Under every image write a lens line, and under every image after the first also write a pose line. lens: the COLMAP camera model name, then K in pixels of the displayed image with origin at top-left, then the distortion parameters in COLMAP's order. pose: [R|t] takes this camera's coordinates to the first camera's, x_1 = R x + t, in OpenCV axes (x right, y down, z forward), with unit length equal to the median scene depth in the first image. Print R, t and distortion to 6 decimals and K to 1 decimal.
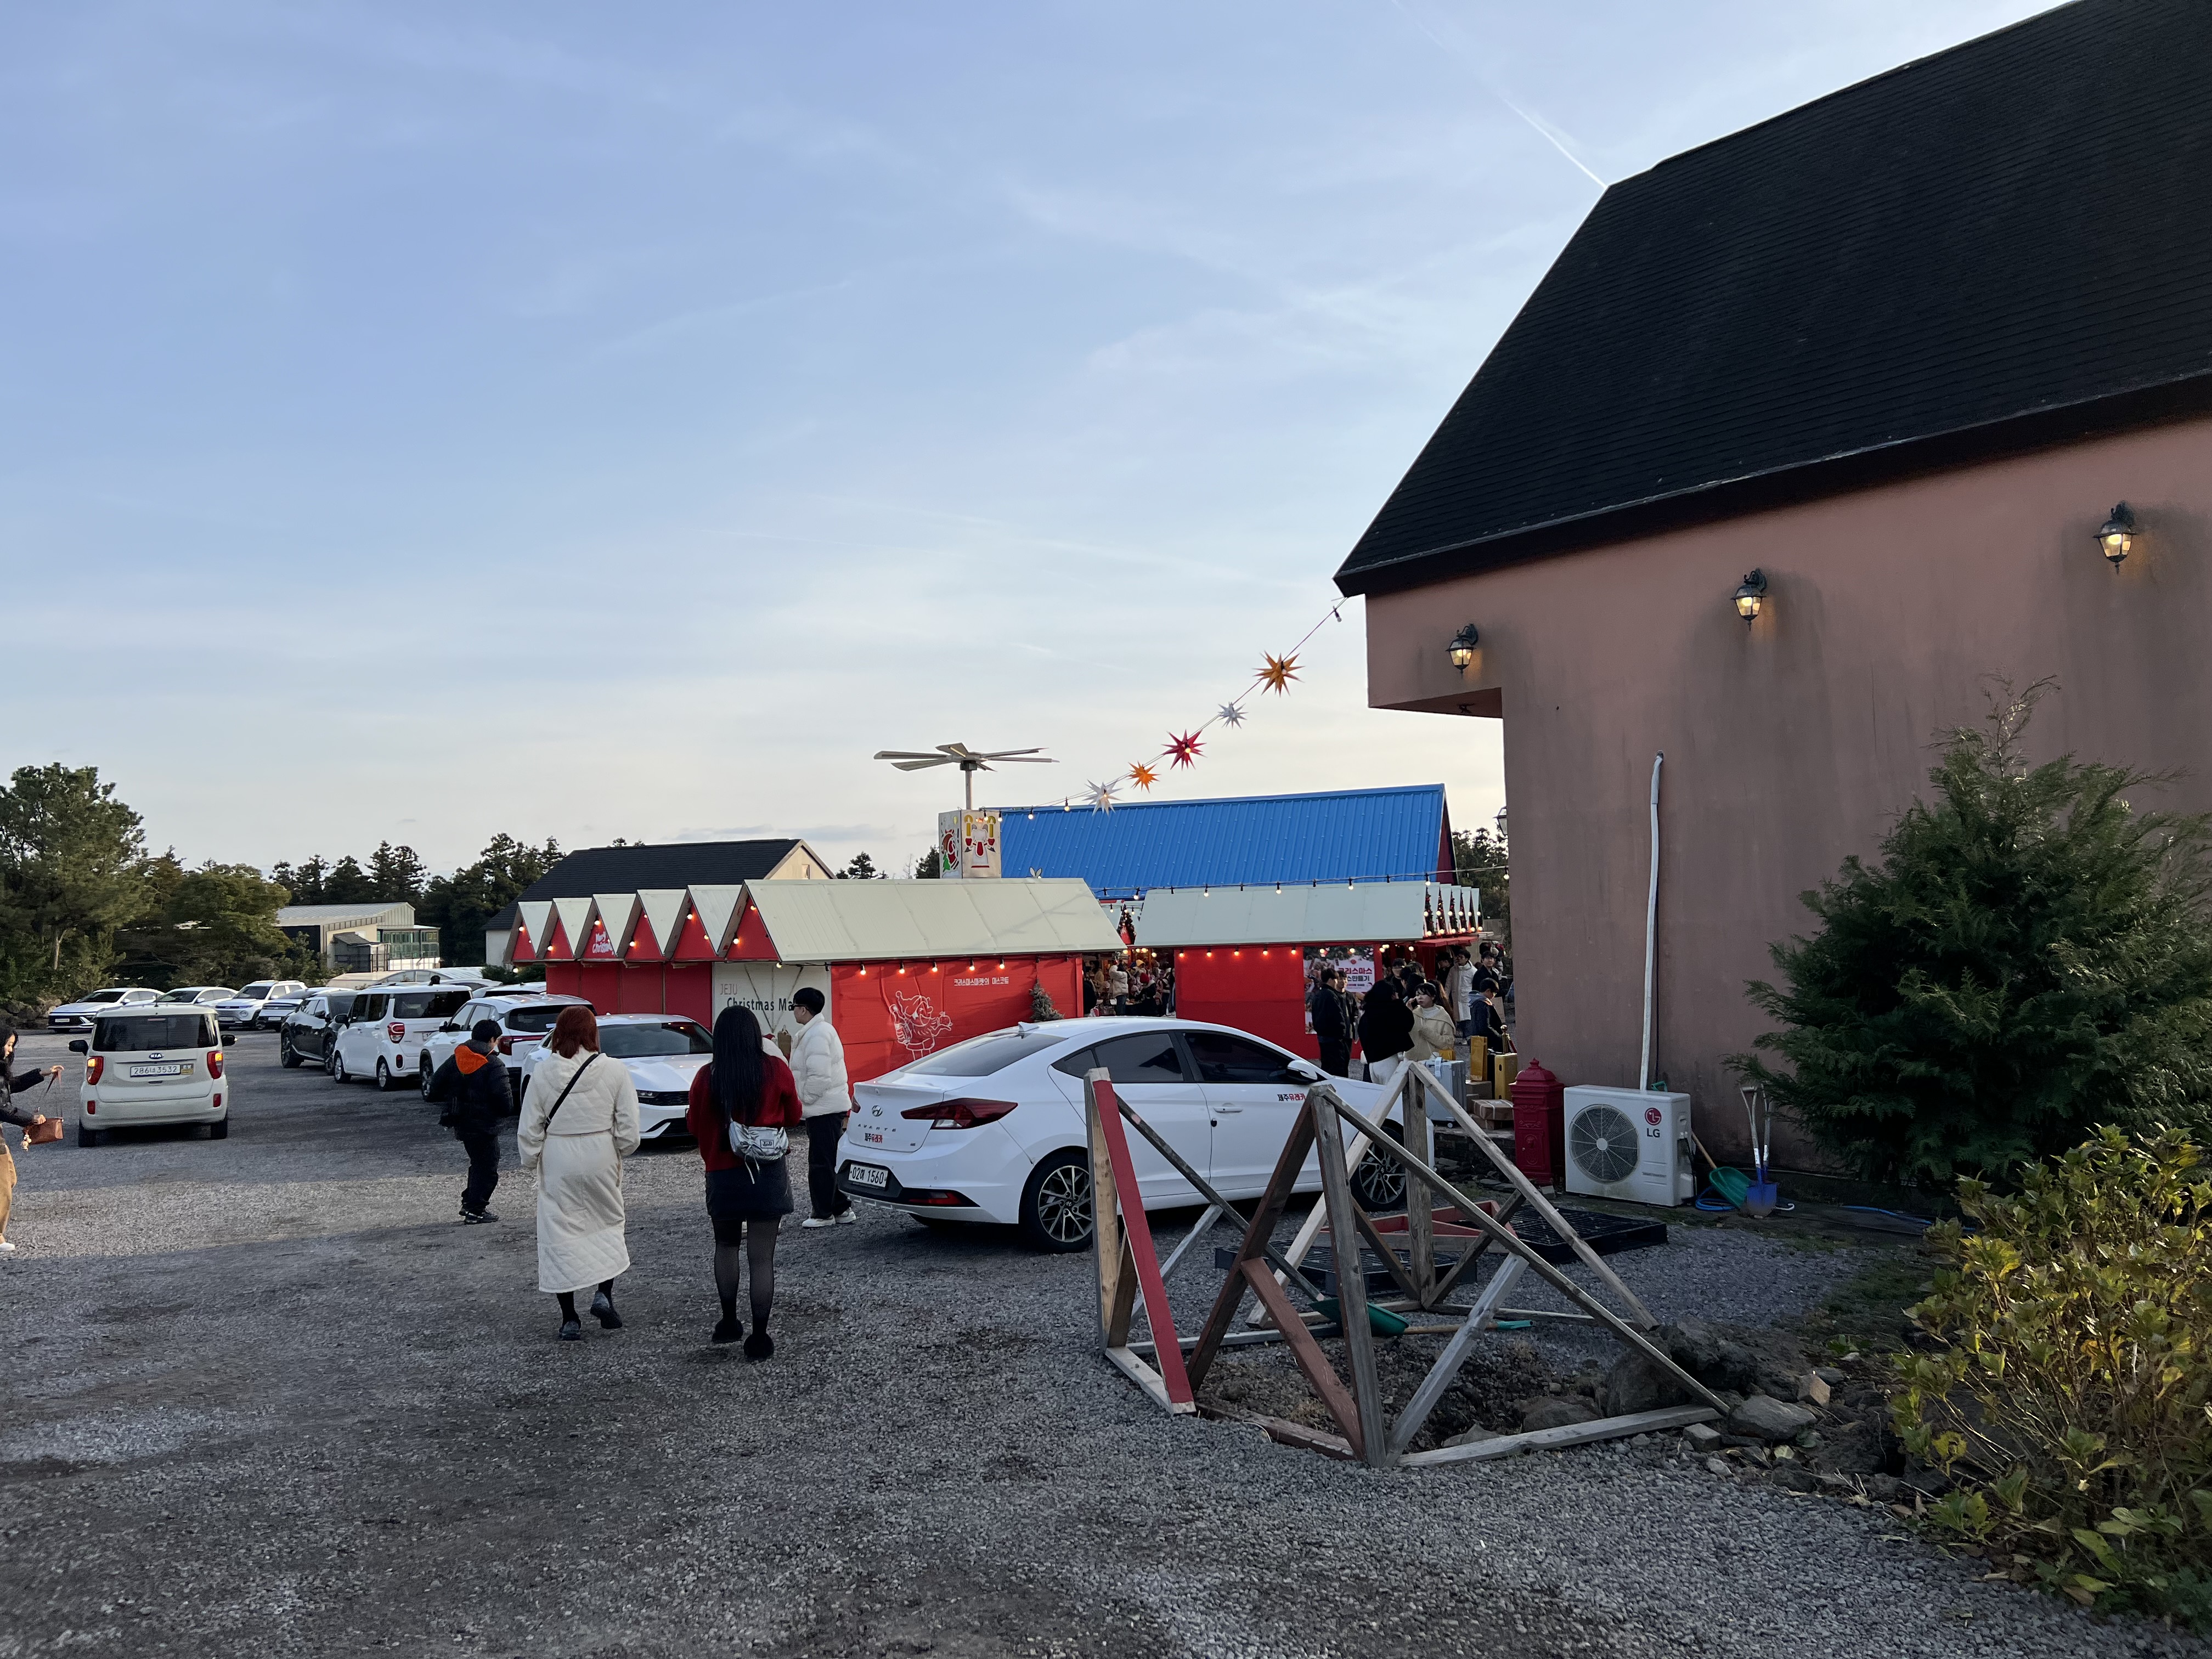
lens RADIAL K [[1641.9, 0, 1083.5], [0, 1641.9, 825.8], [0, 0, 1]] dist [0.035683, -0.042603]
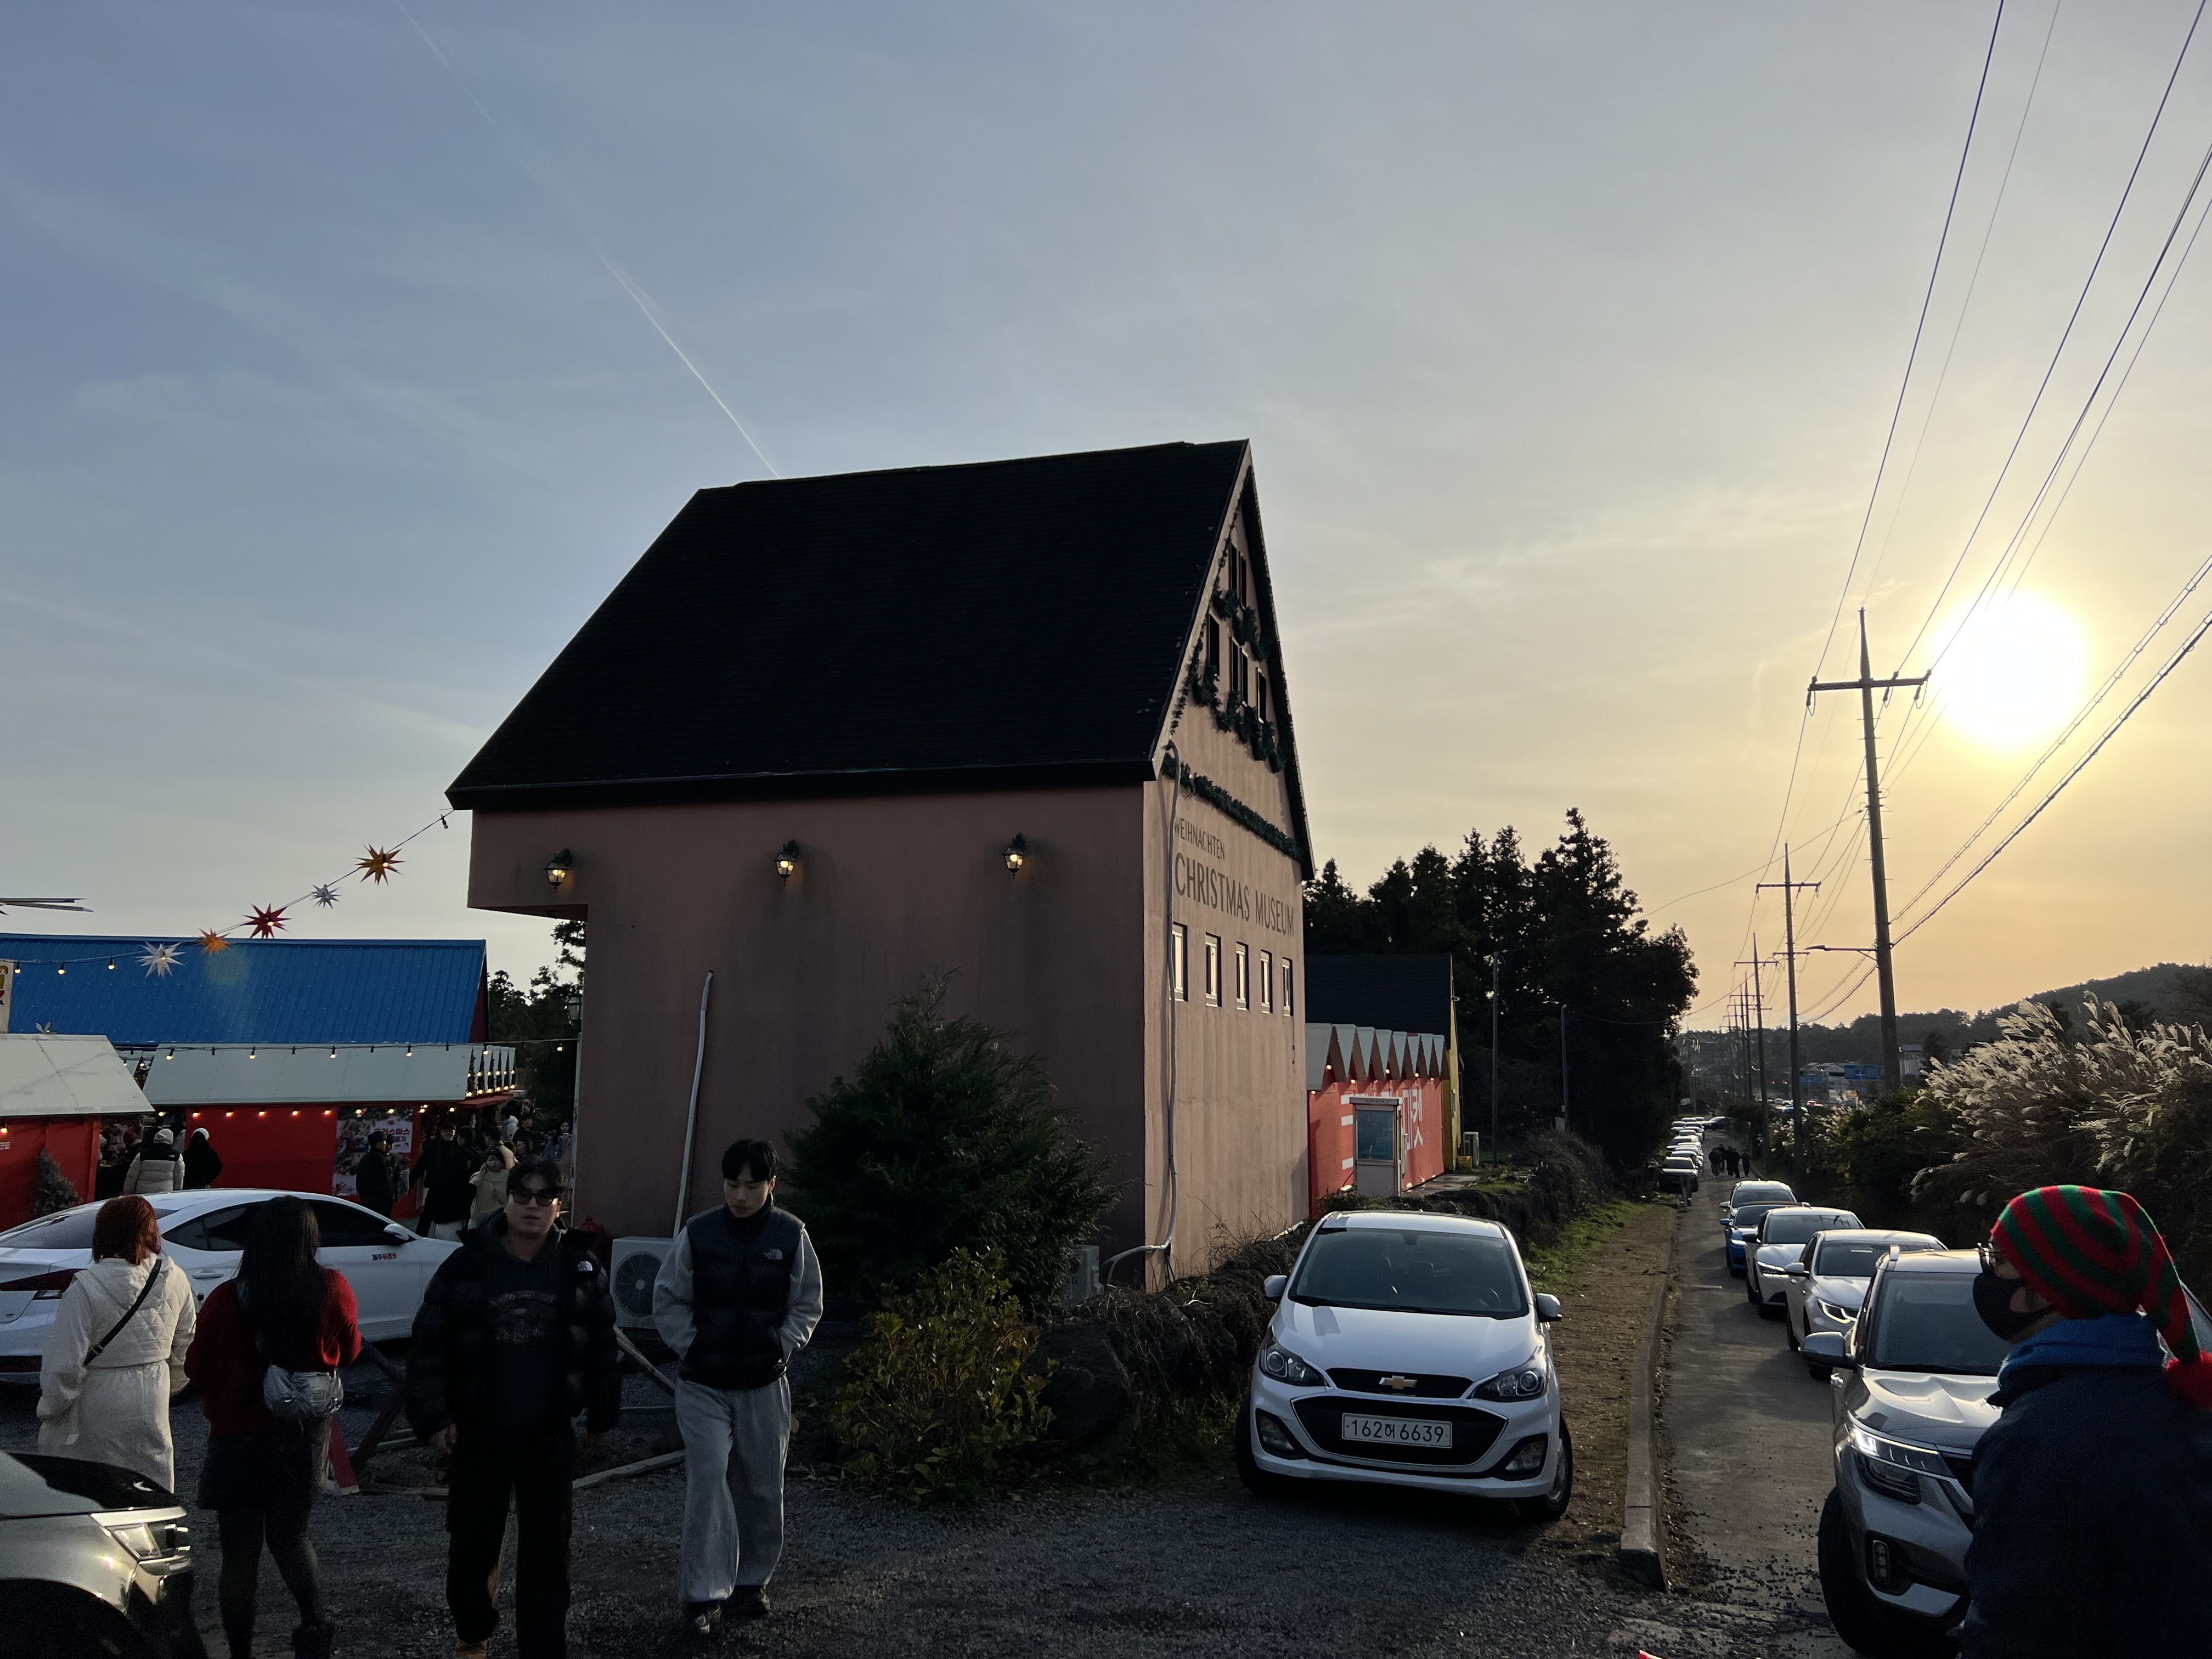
lens RADIAL K [[1641.9, 0, 1102.8], [0, 1641.9, 814.3], [0, 0, 1]] dist [0.035683, -0.042603]
pose [[0.831203, 0.106202, 0.545731, -0.180182], [-0.053768, 0.992340, -0.111220, -0.062657], [-0.553362, 0.063103, 0.830547, -0.398092]]
